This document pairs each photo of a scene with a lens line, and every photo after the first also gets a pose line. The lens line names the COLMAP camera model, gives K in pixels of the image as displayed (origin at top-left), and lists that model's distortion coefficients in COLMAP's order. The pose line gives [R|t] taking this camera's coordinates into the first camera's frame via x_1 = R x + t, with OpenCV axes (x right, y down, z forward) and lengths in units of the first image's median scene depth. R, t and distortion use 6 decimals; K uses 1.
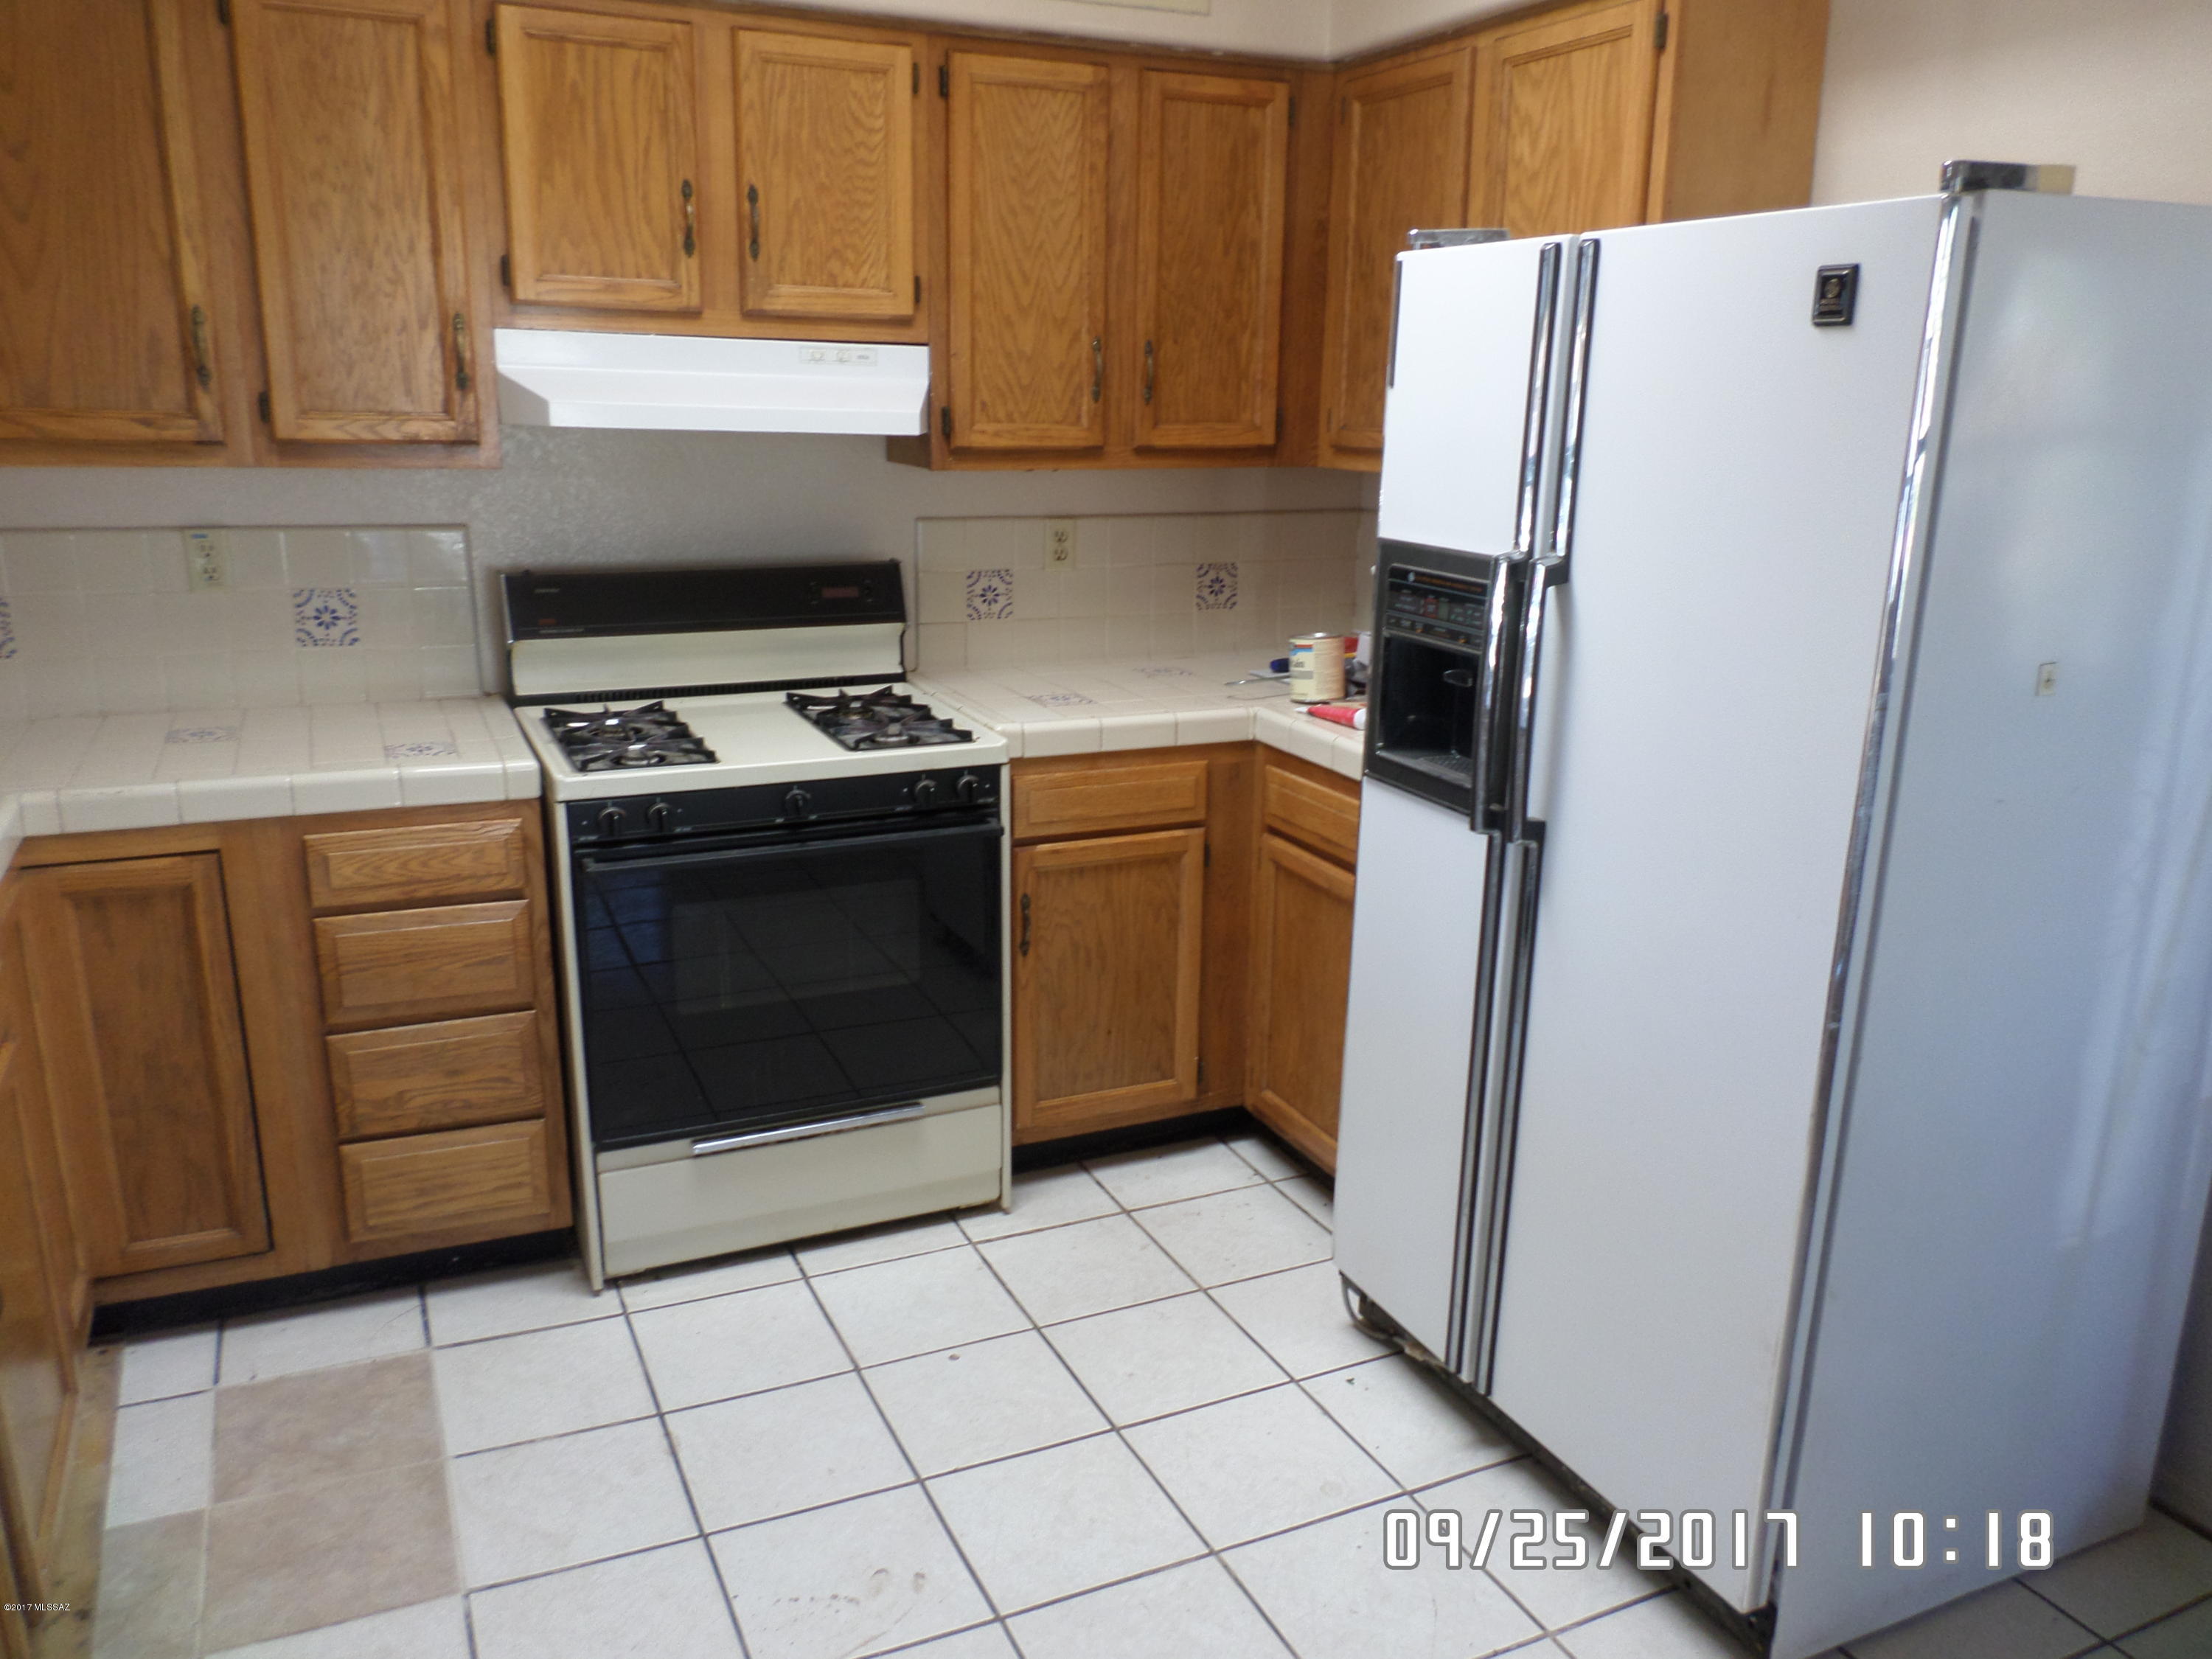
lens RADIAL K [[1681.8, 0, 1105.9], [0, 1681.8, 831.8], [0, 0, 1]] dist [0.011310, -0.025948]
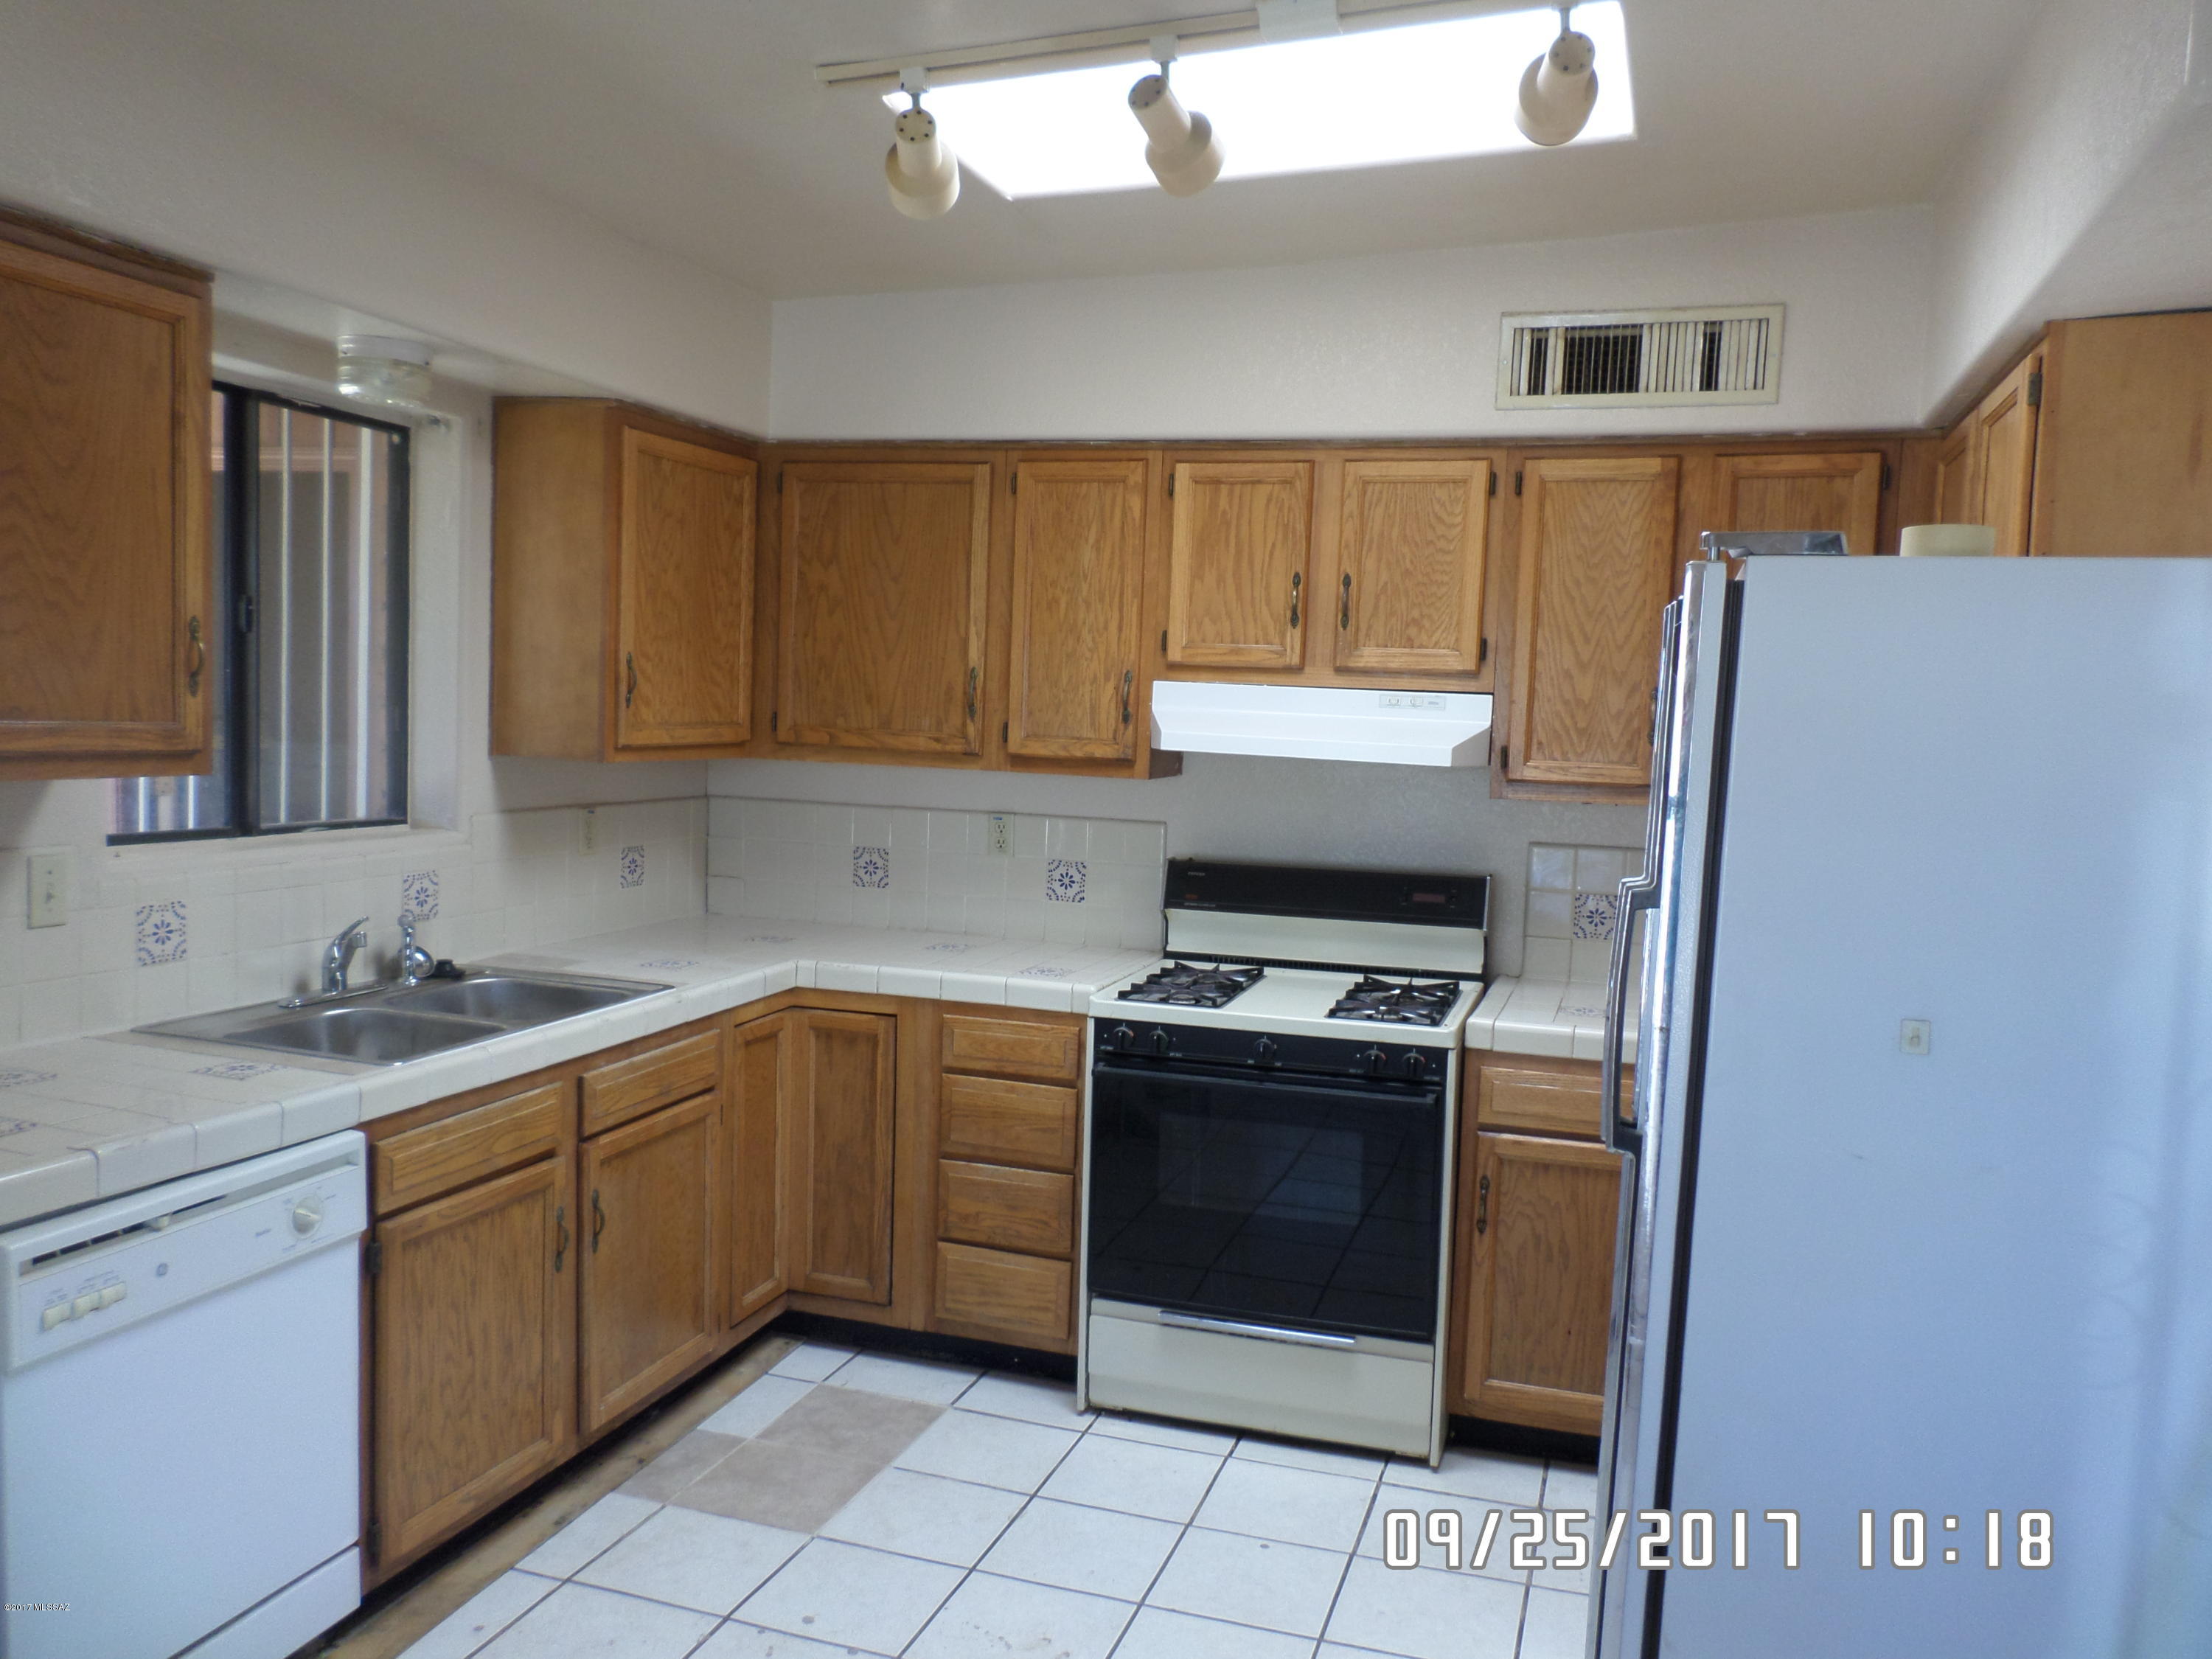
lens RADIAL K [[1681.8, 0, 1115.3], [0, 1681.8, 820.8], [0, 0, 1]] dist [0.011310, -0.025948]
pose [[0.744960, 0.051059, -0.665152, 0.536007], [-0.190563, 0.971809, -0.138829, 0.011701], [0.639312, 0.230176, 0.733689, -0.013028]]
